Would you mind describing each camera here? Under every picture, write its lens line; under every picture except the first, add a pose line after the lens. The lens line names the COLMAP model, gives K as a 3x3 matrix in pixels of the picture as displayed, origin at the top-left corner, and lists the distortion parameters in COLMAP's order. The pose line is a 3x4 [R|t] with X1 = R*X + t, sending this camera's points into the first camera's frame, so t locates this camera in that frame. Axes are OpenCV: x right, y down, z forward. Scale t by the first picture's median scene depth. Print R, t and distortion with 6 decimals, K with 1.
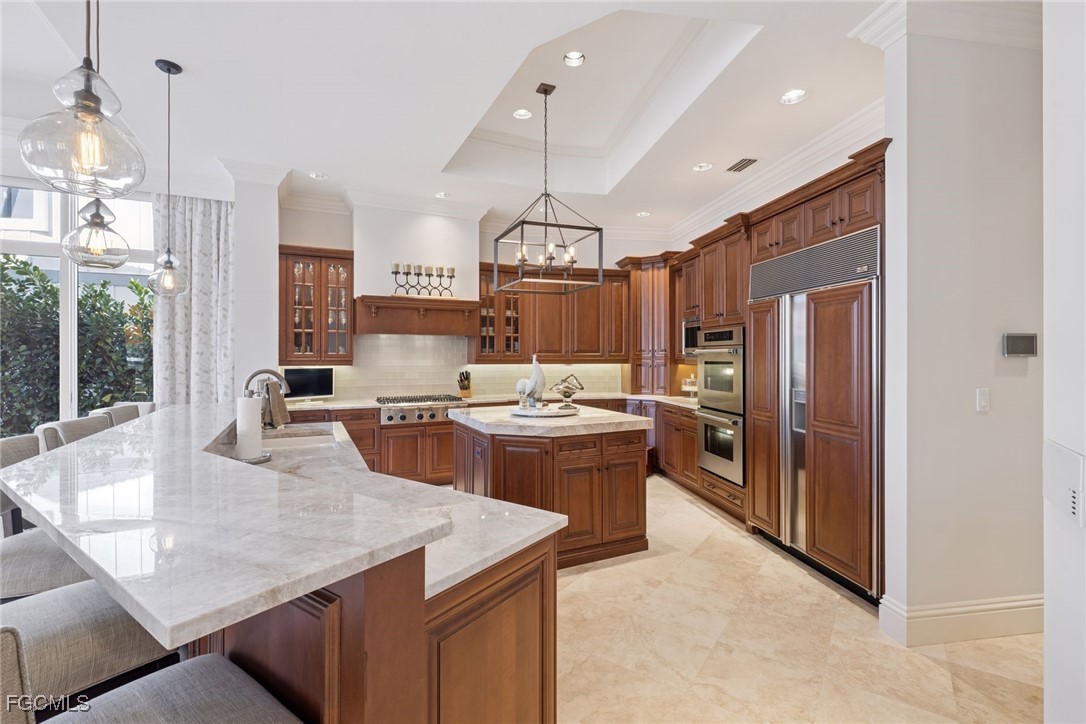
lens RADIAL K [[499.5, 0, 545.2], [0, 499.5, 359.0], [0, 0, 1]] dist [-0.002169, -0.000038]
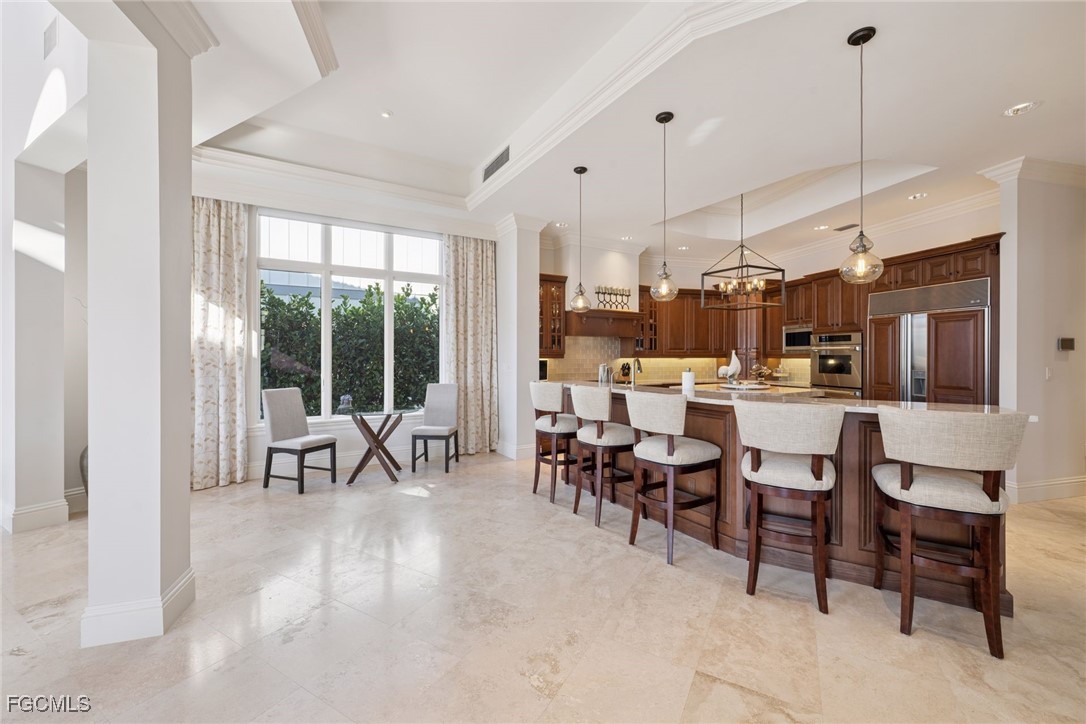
lens RADIAL K [[438.7, 0, 542.5], [0, 438.7, 359.6], [0, 0, 1]] dist [-0.008464, 0.000821]
pose [[0.996396, 0.000684, 0.084819, -0.593166], [-0.001066, 0.999989, 0.004466, 0.012485], [-0.084815, -0.004541, 0.996386, -0.238367]]
